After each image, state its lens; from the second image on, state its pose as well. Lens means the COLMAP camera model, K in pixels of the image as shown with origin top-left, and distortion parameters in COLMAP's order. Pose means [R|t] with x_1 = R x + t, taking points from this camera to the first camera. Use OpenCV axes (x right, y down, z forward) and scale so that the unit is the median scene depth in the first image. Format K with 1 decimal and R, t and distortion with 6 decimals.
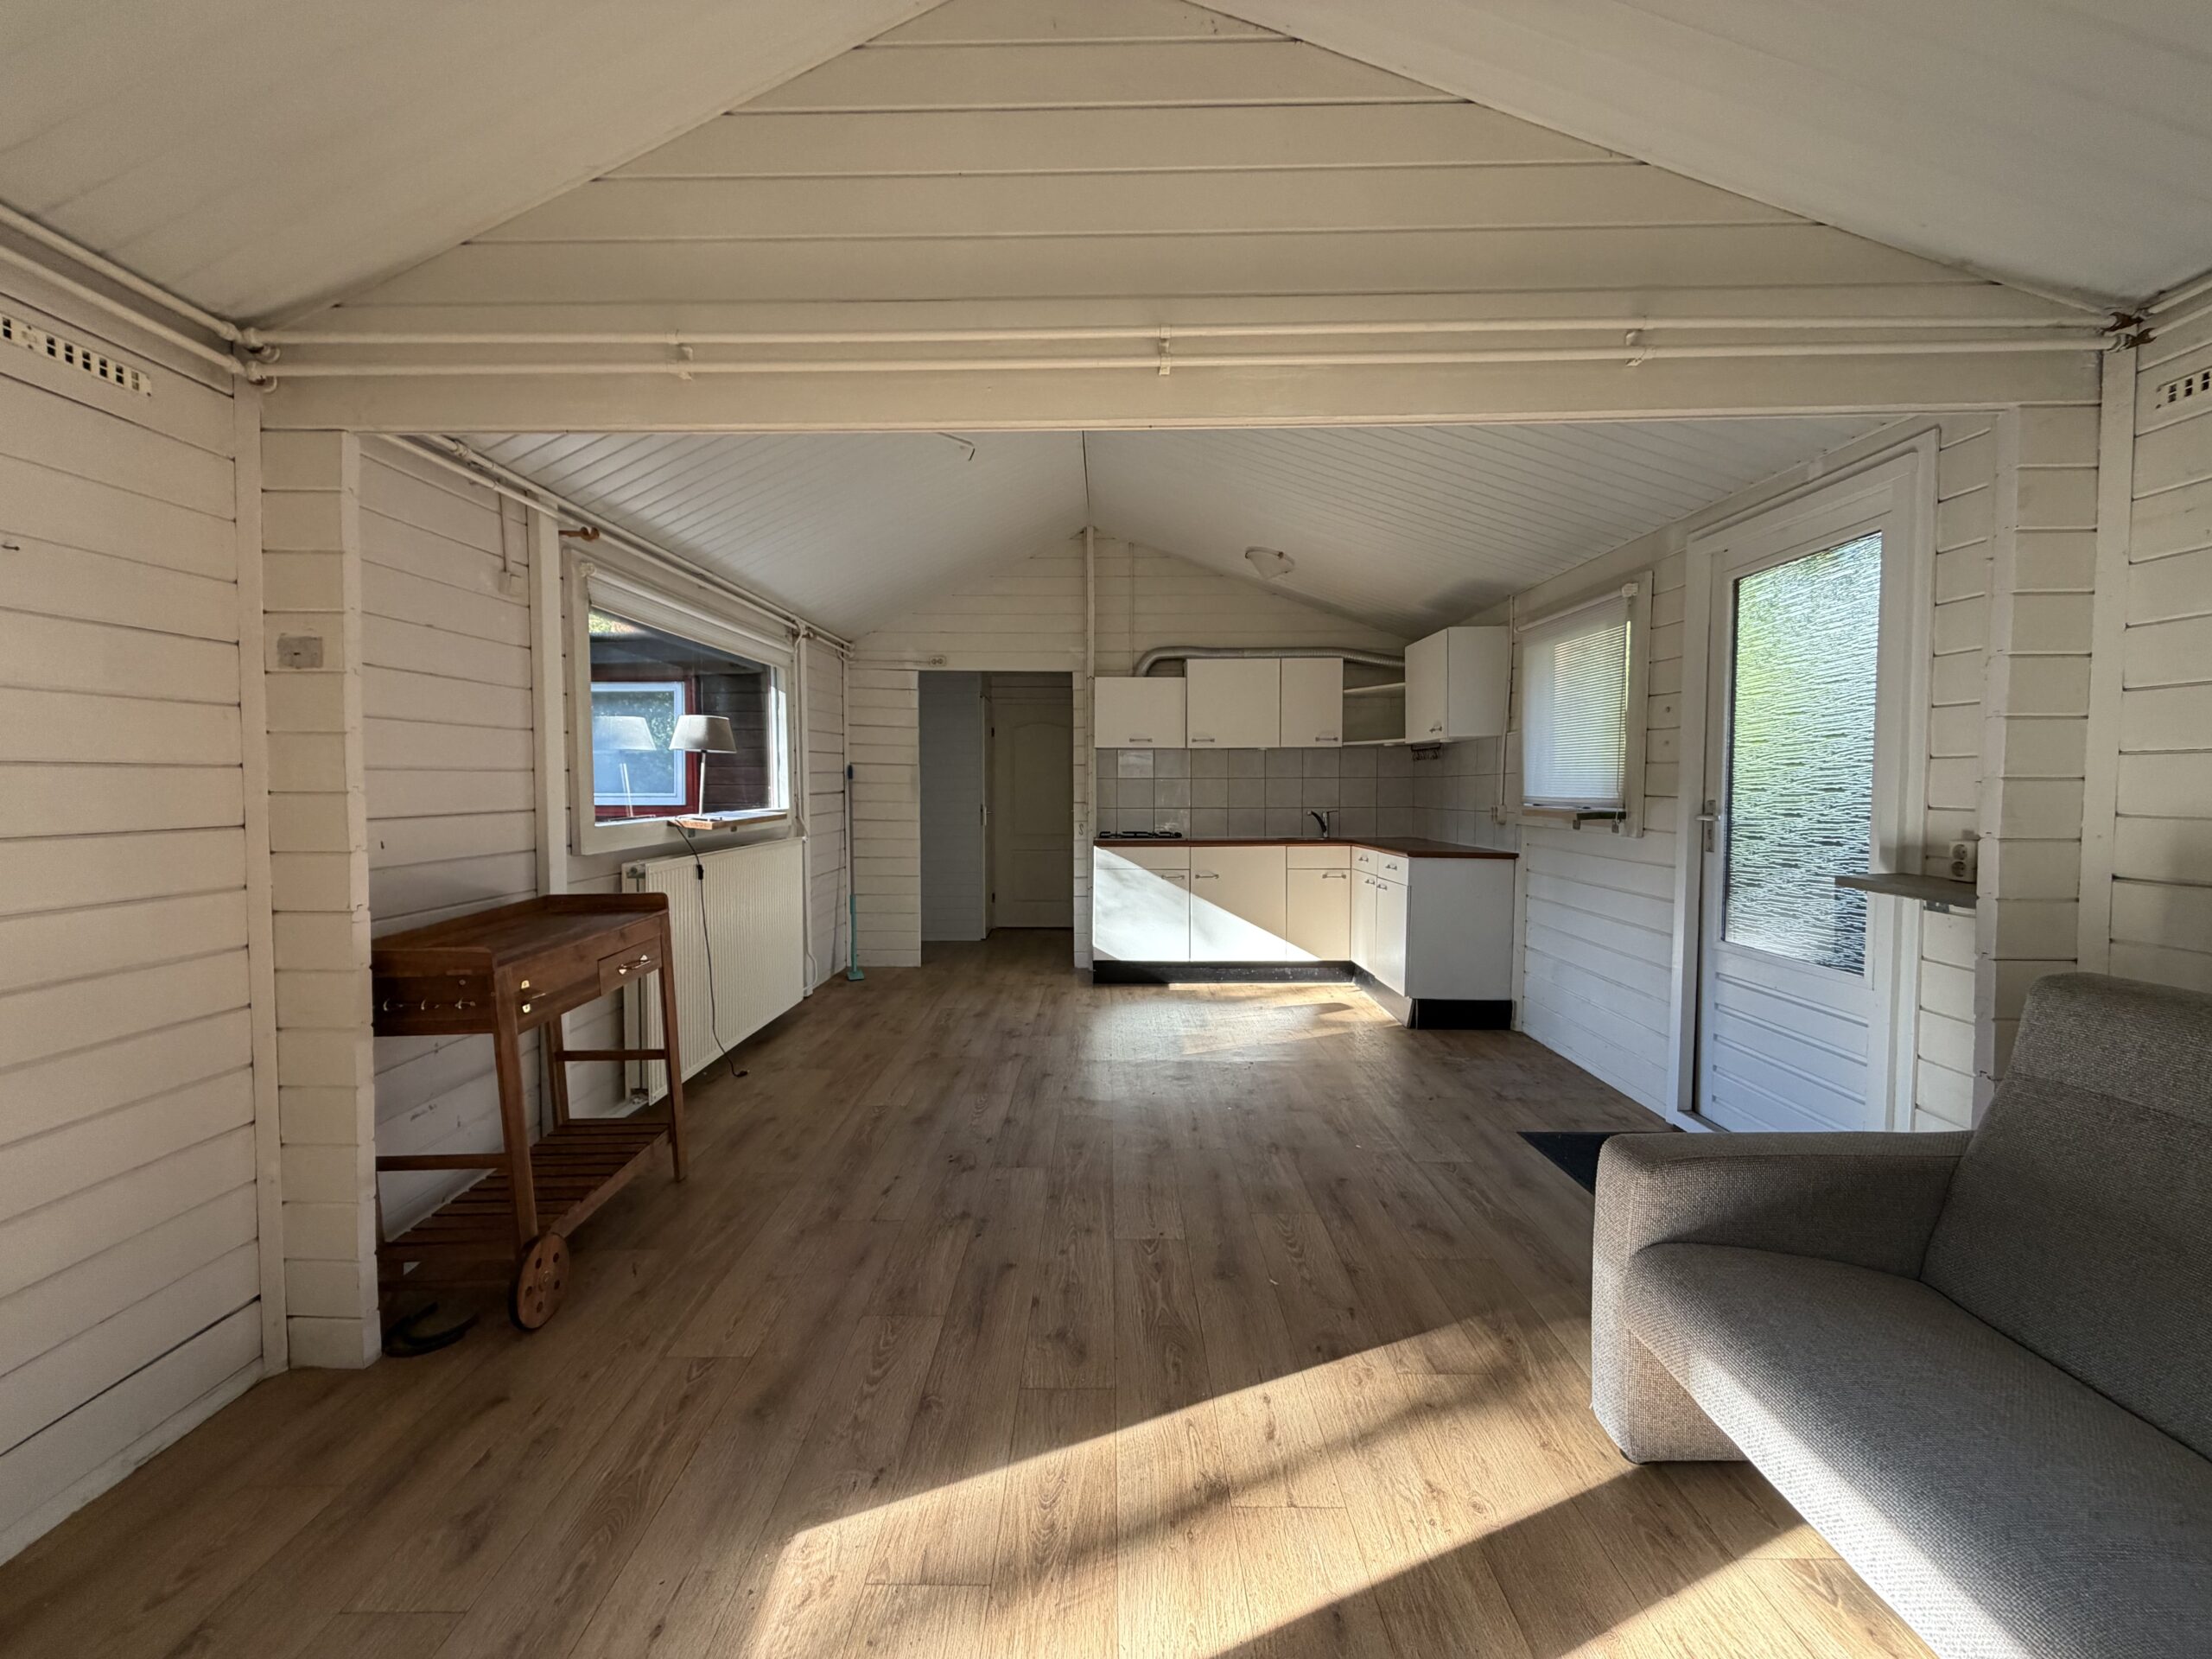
lens RADIAL K [[879.5, 0, 1096.1], [0, 879.5, 824.5], [0, 0, 1]] dist [0.000159, -0.000575]
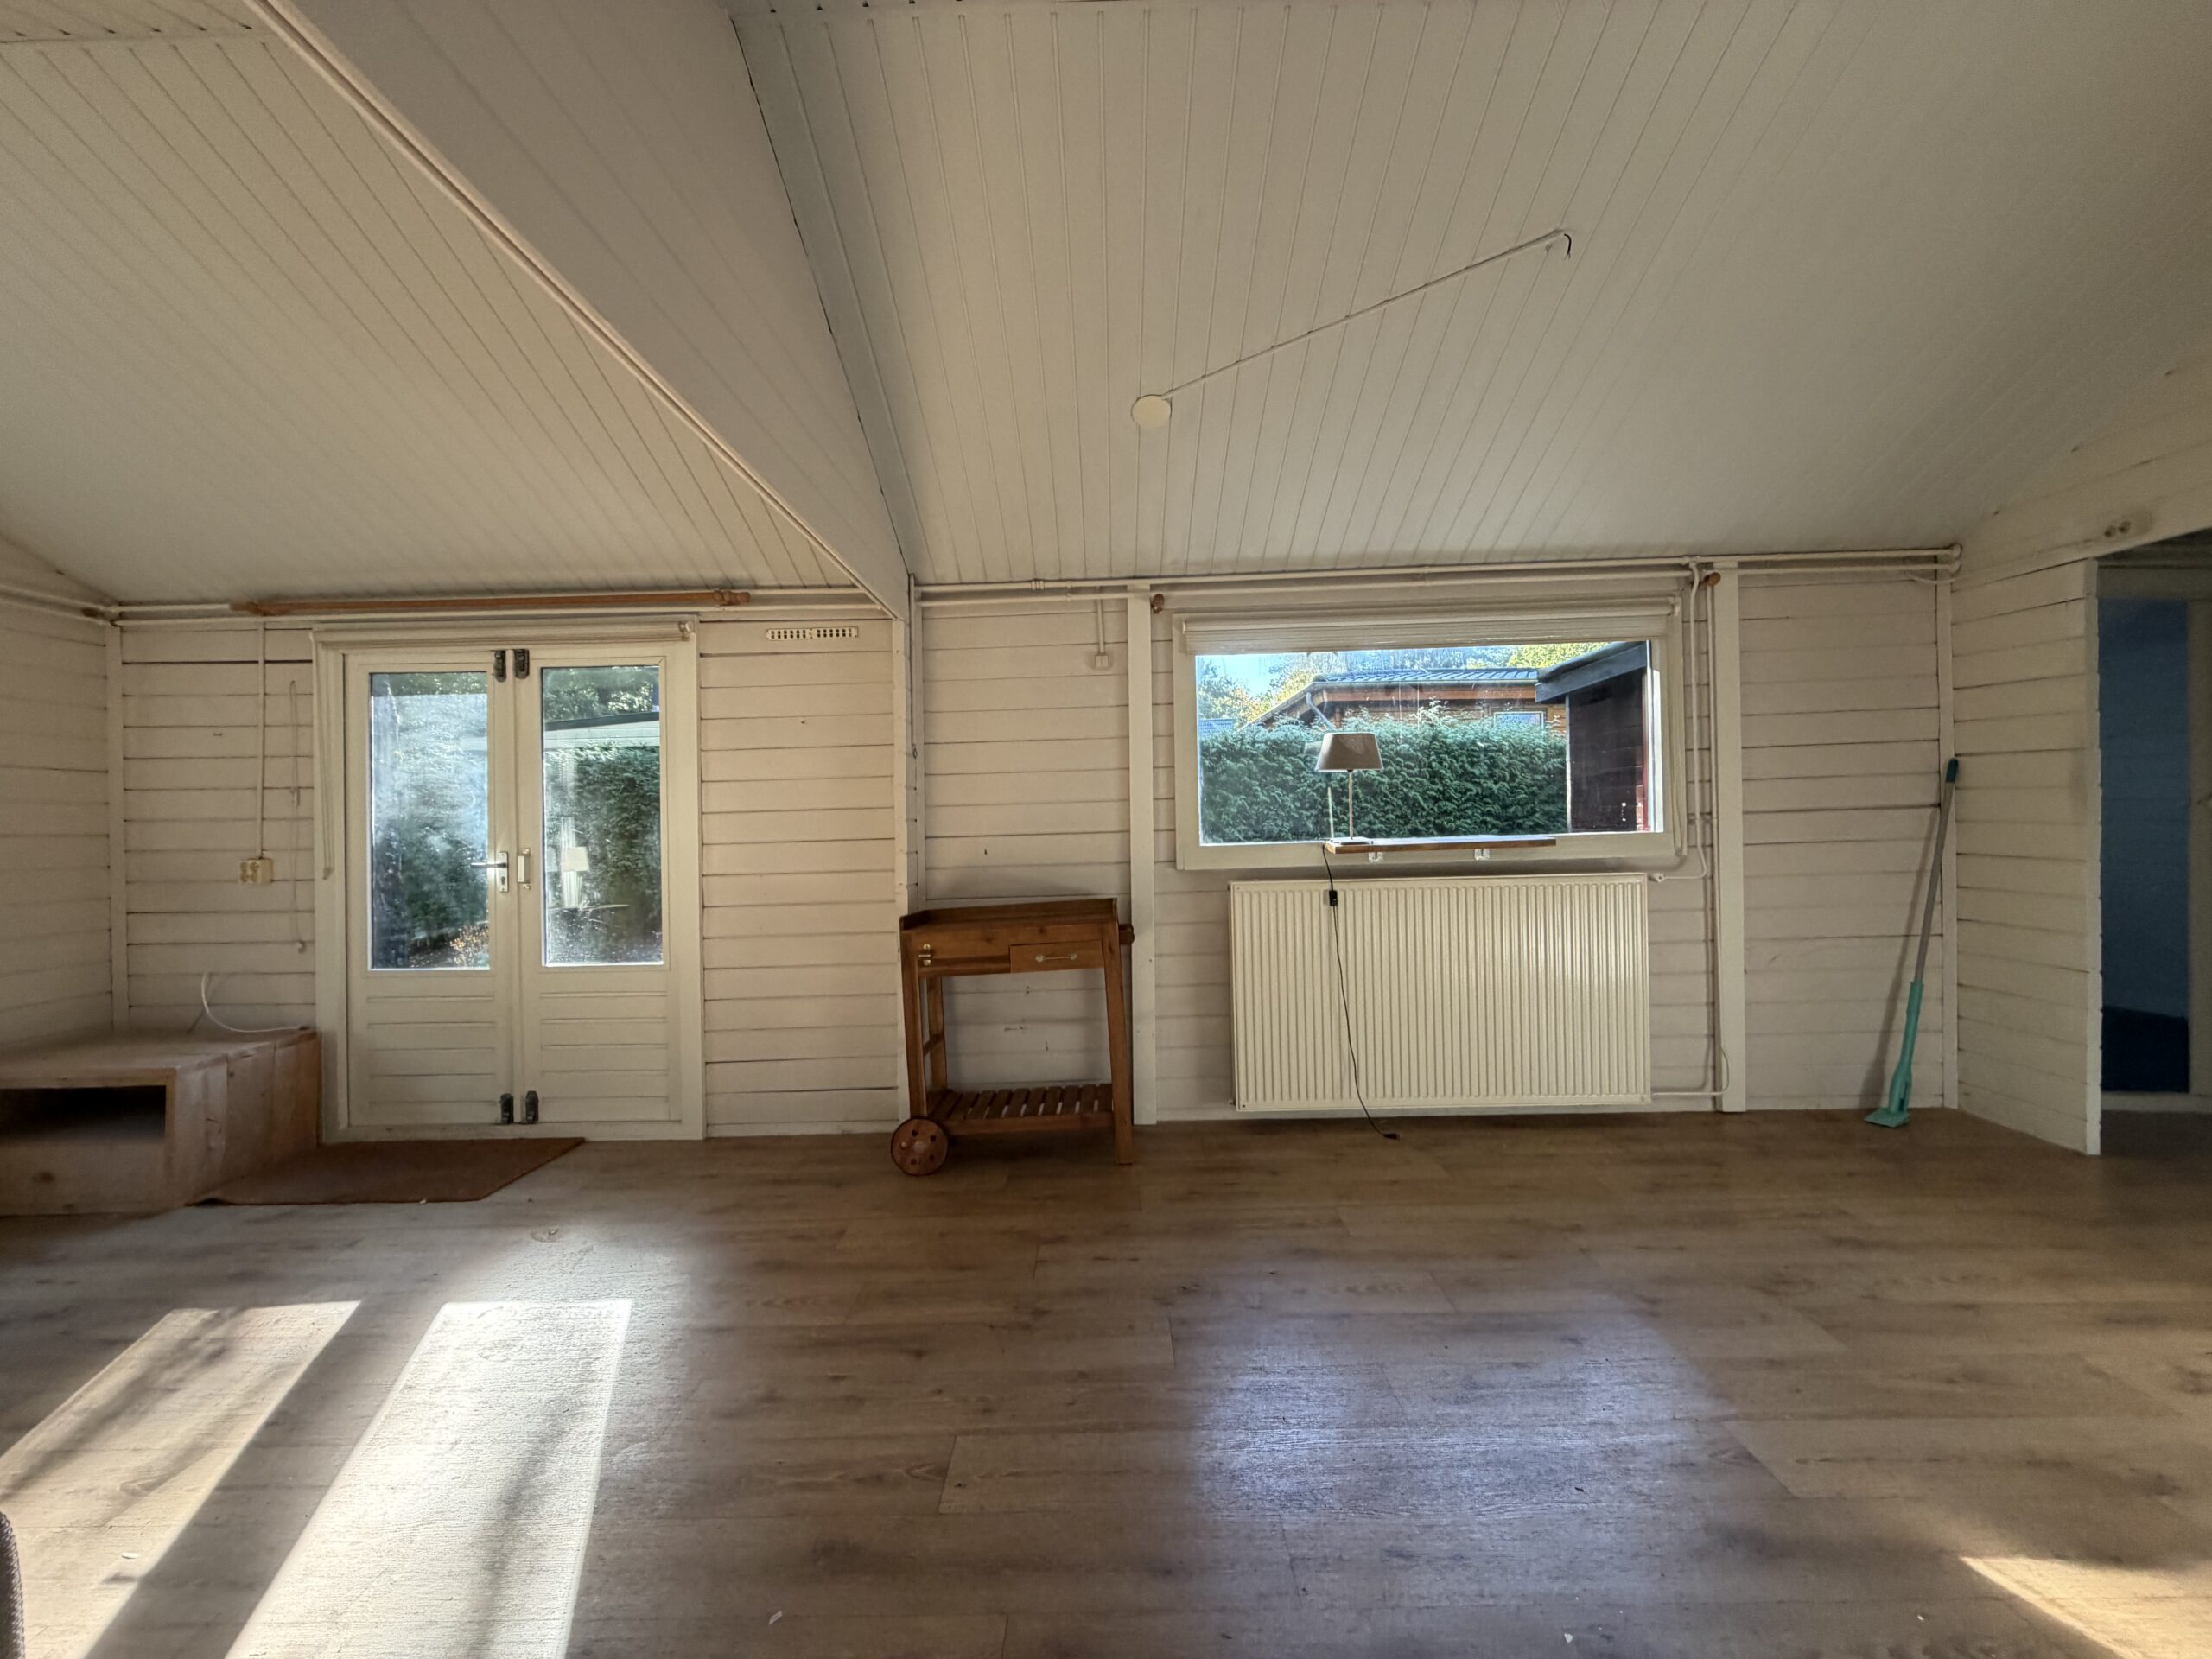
lens RADIAL K [[879.5, 0, 1101.5], [0, 879.5, 827.5], [0, 0, 1]] dist [0.000159, -0.000575]
pose [[0.001737, -0.000215, -0.999998, 0.560181], [-0.022163, 0.999754, -0.000253, -0.018346], [0.999753, 0.022163, 0.001732, 0.841469]]
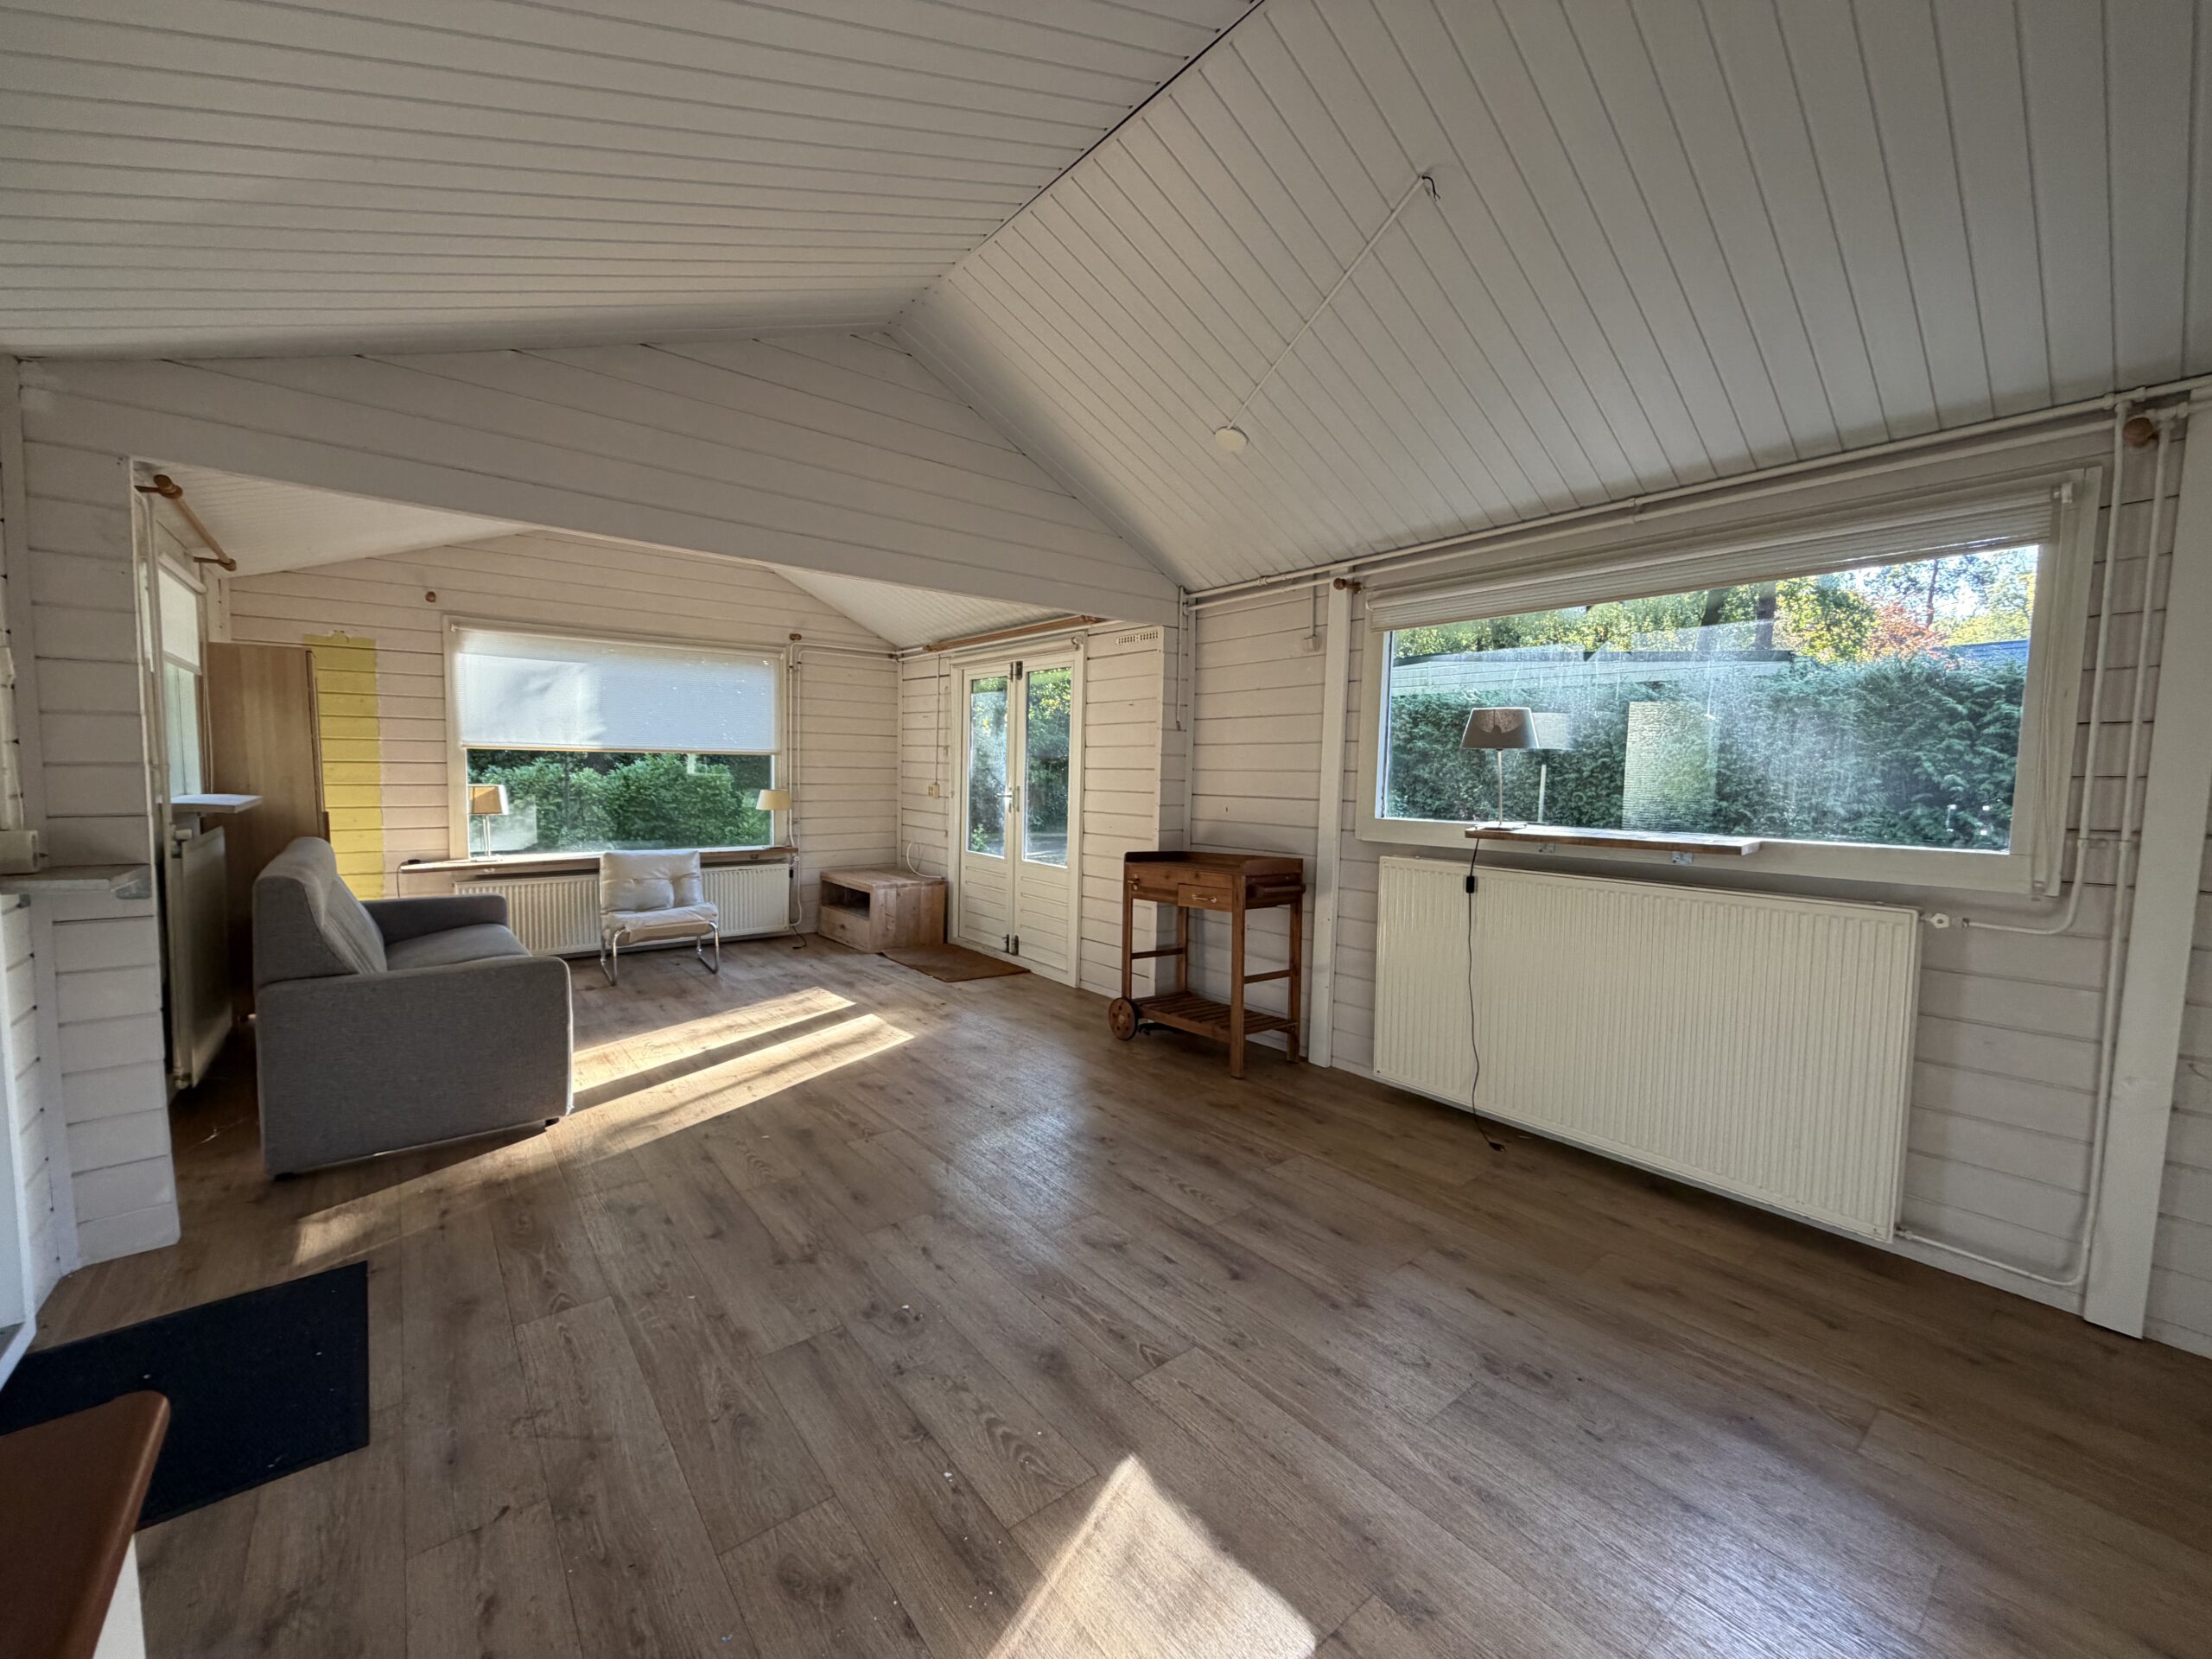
lens RADIAL K [[879.5, 0, 1096.6], [0, 879.5, 828.0], [0, 0, 1]] dist [0.000159, -0.000575]
pose [[-0.771612, 0.033351, -0.635218, 0.461294], [-0.044650, 0.993322, 0.106390, -0.091322], [0.634524, 0.110454, -0.764970, 1.617522]]
